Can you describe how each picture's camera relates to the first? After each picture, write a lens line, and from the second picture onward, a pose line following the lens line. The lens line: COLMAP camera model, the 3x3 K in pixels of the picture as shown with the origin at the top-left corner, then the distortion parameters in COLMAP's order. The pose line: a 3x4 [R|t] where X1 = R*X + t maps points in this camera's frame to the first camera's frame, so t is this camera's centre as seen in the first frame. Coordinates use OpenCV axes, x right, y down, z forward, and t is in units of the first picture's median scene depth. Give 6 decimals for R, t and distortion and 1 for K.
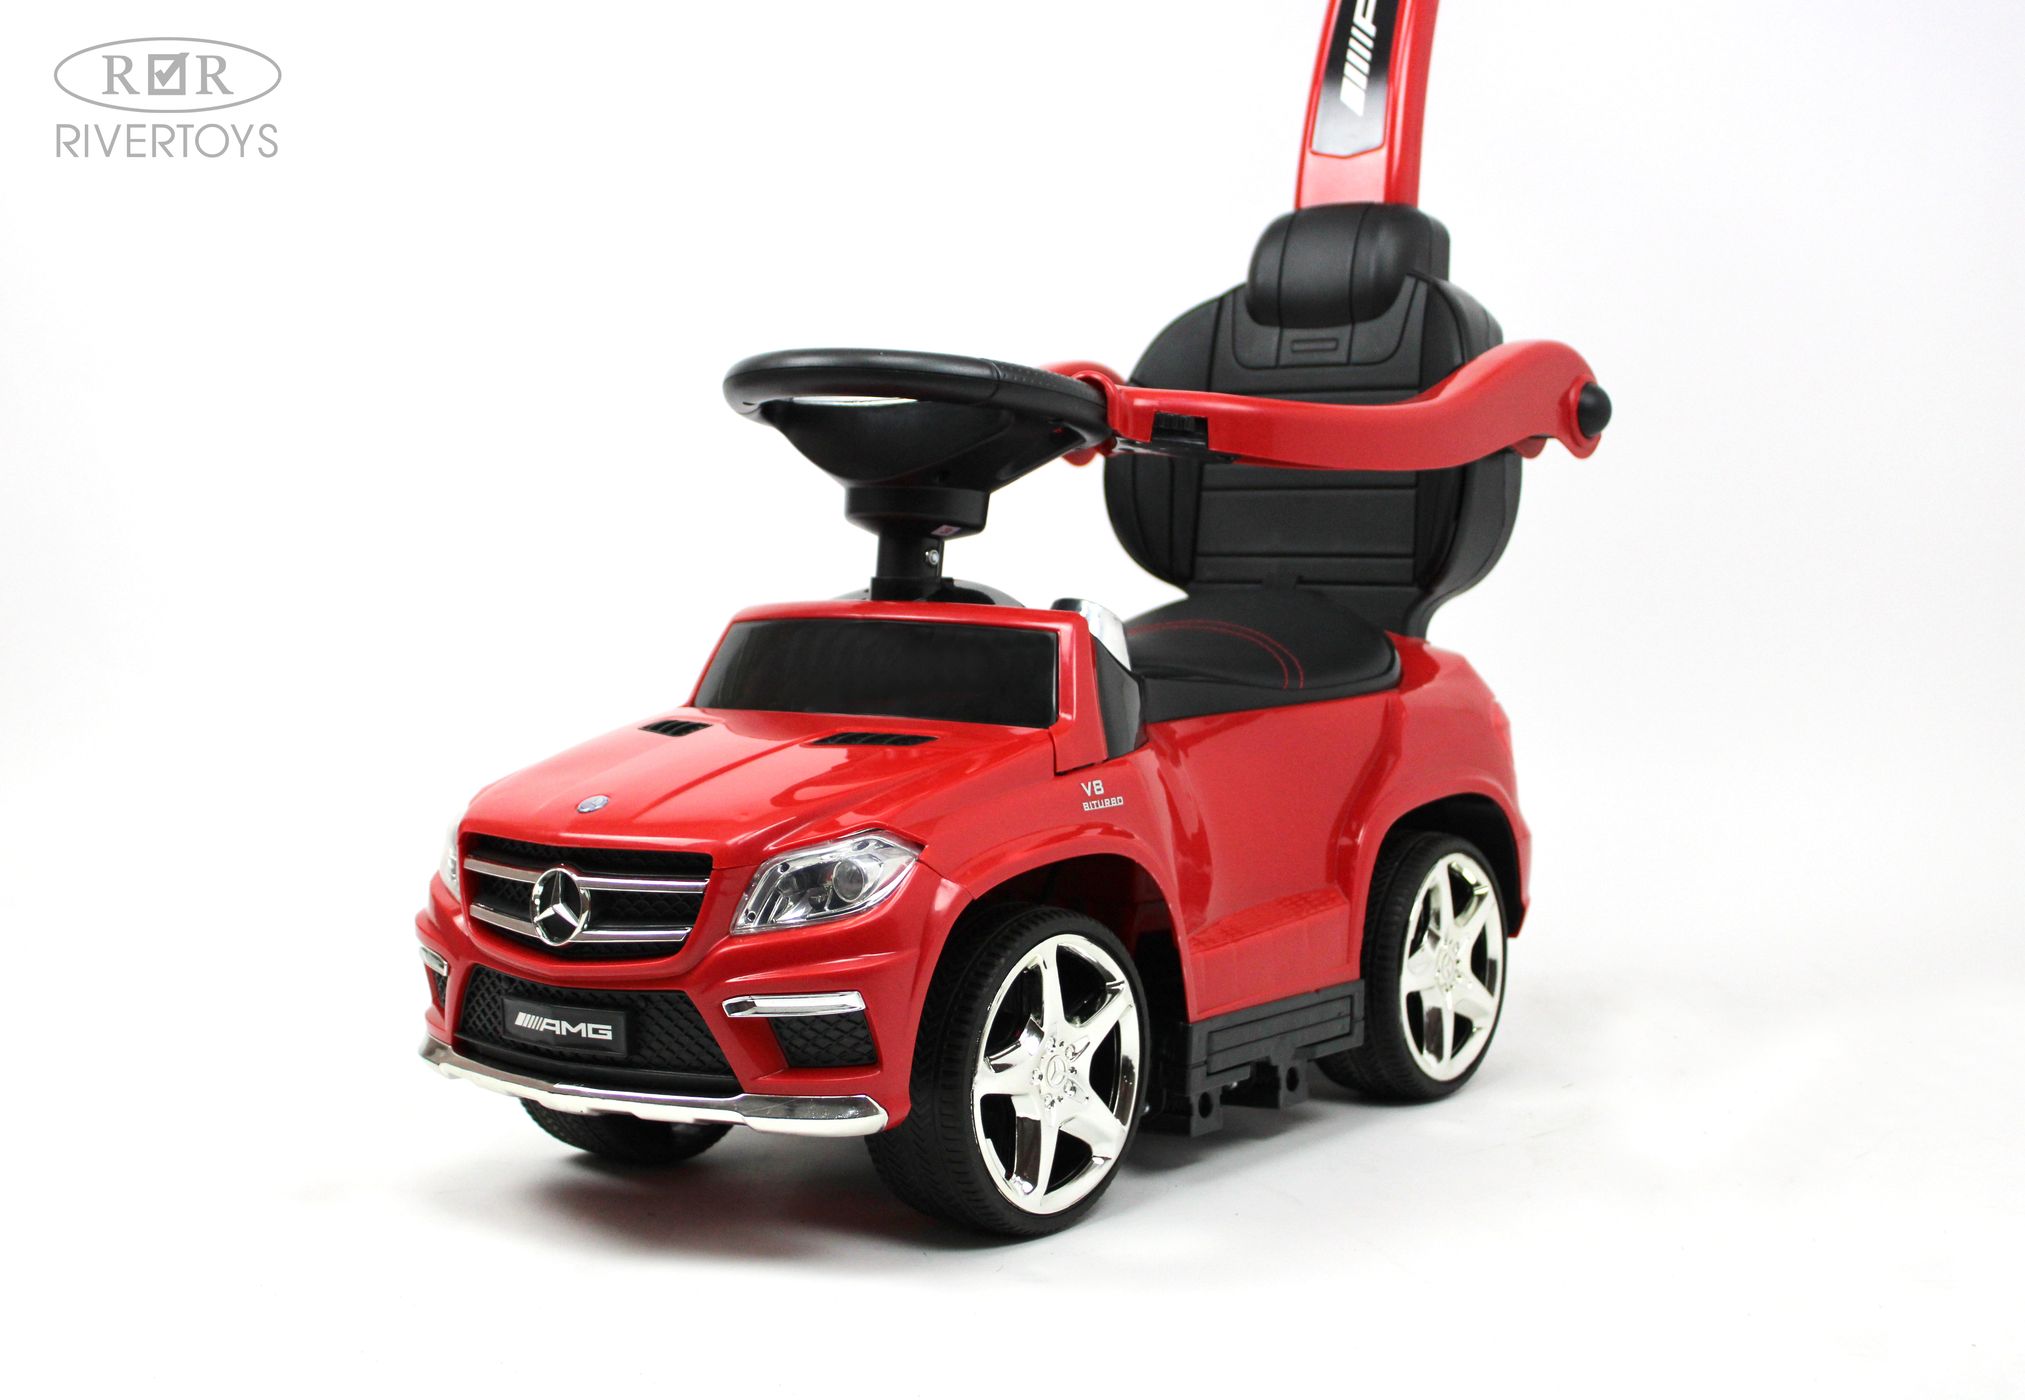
lens RADIAL K [[2733.8, 0, 1002.5], [0, 2733.8, 715.5], [0, 0, 1]] dist [-0.039350, 0.000000]
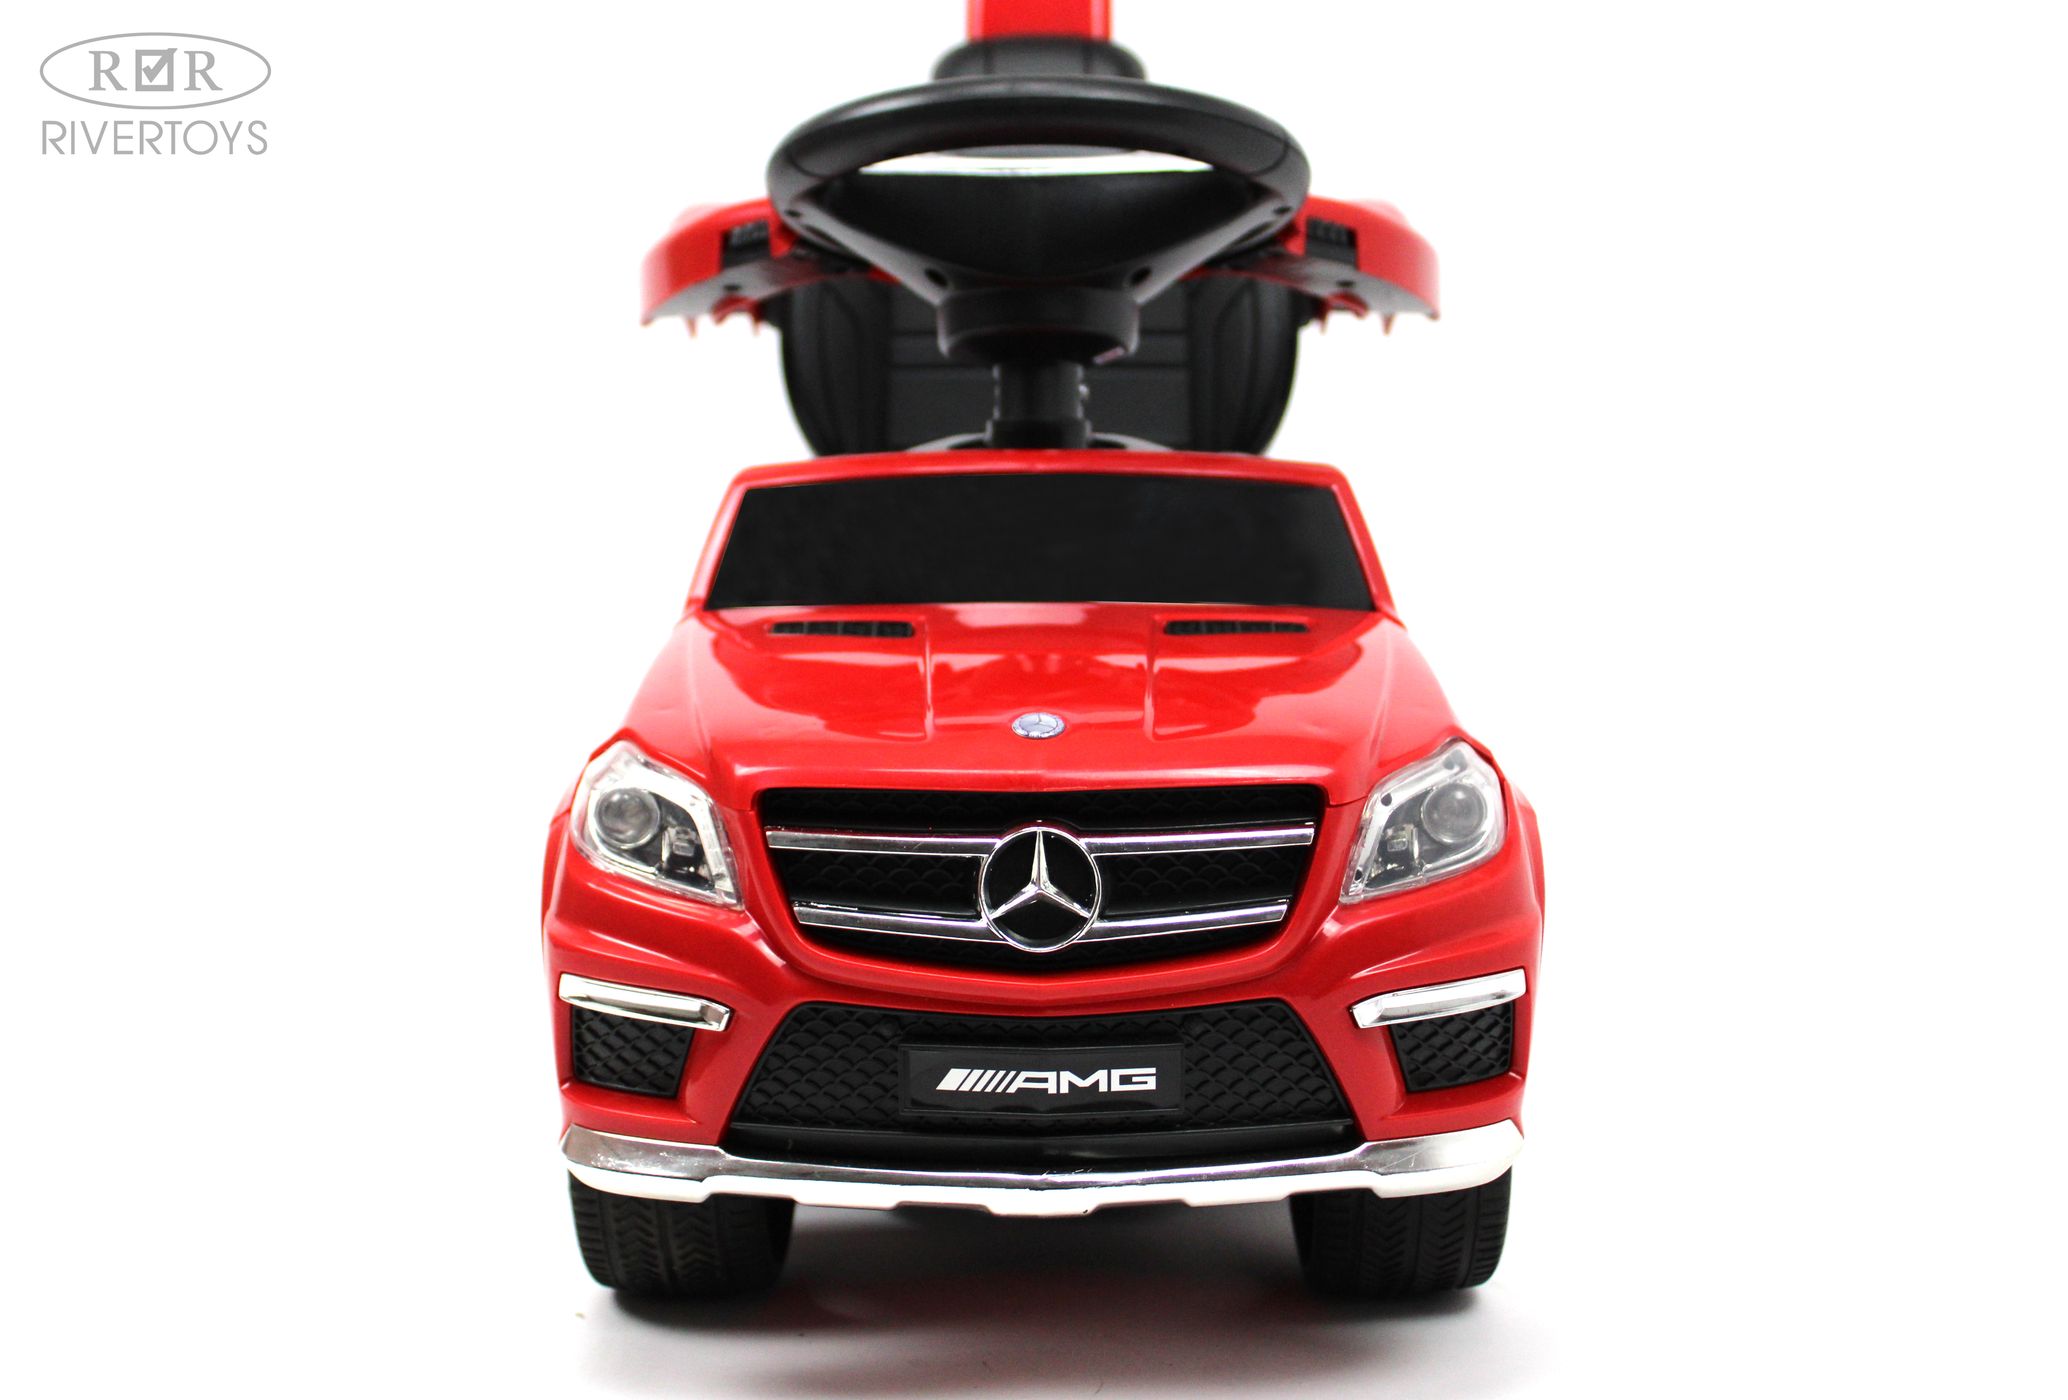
lens RADIAL K [[2603.9, 0, 1034.9], [0, 2603.9, 701.9], [0, 0, 1]] dist [-0.054433, 0.000000]
pose [[0.802705, -0.031078, 0.595566, -0.467757], [0.037565, 0.999293, 0.001515, 0.023624], [-0.595192, 0.021156, 0.803305, 0.471338]]
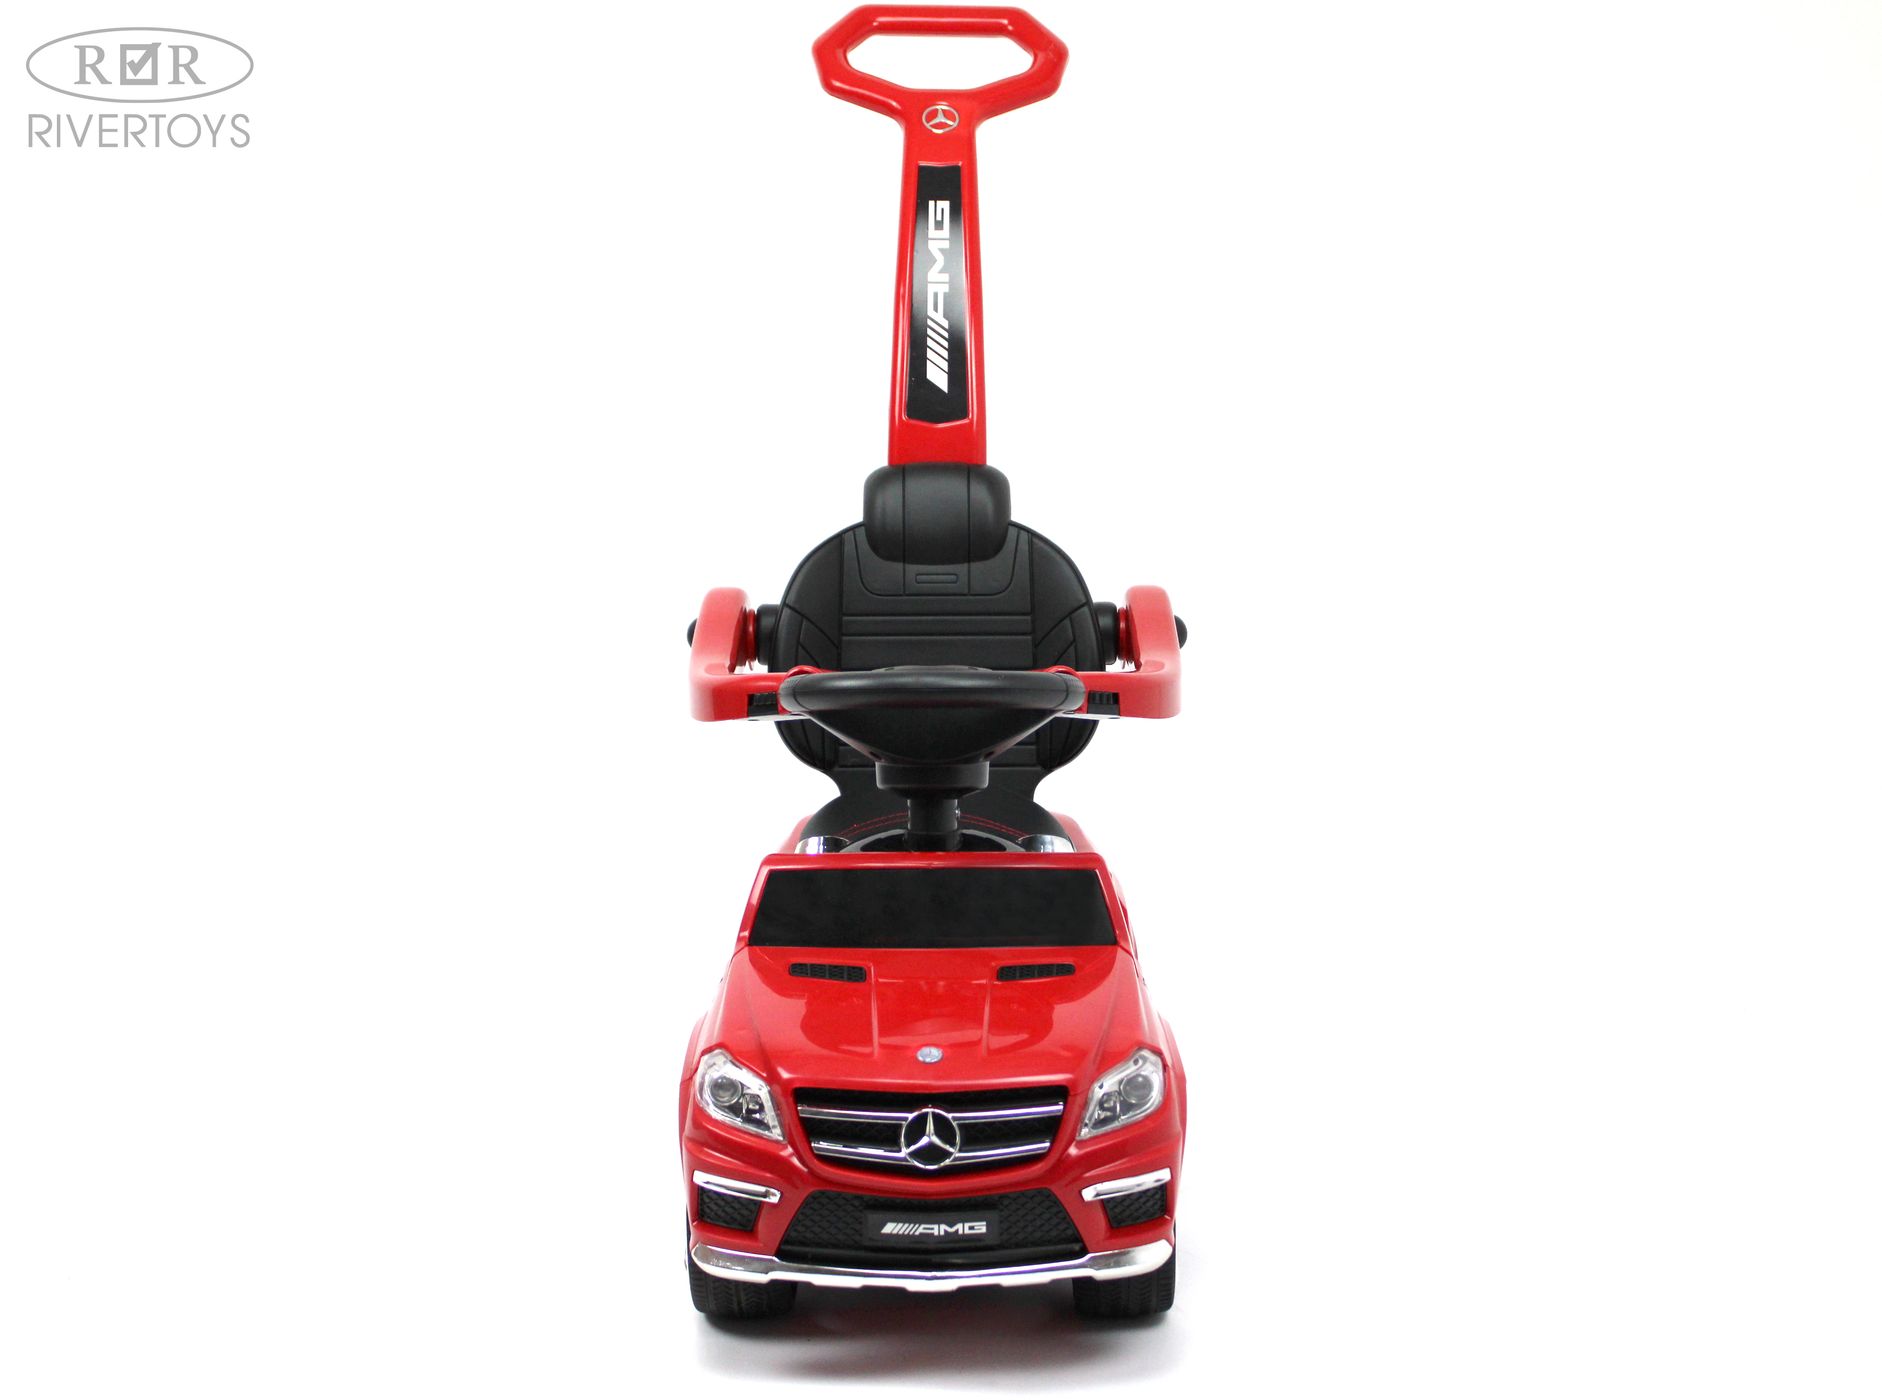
lens RADIAL K [[2769.8, 0, 989.3], [0, 2769.8, 709.4], [0, 0, 1]] dist [-0.049226, 0.000000]
pose [[0.794865, -0.064493, 0.603349, -0.836277], [0.037933, 0.997672, 0.056669, -0.188490], [-0.605599, -0.022157, 0.795461, -0.057951]]
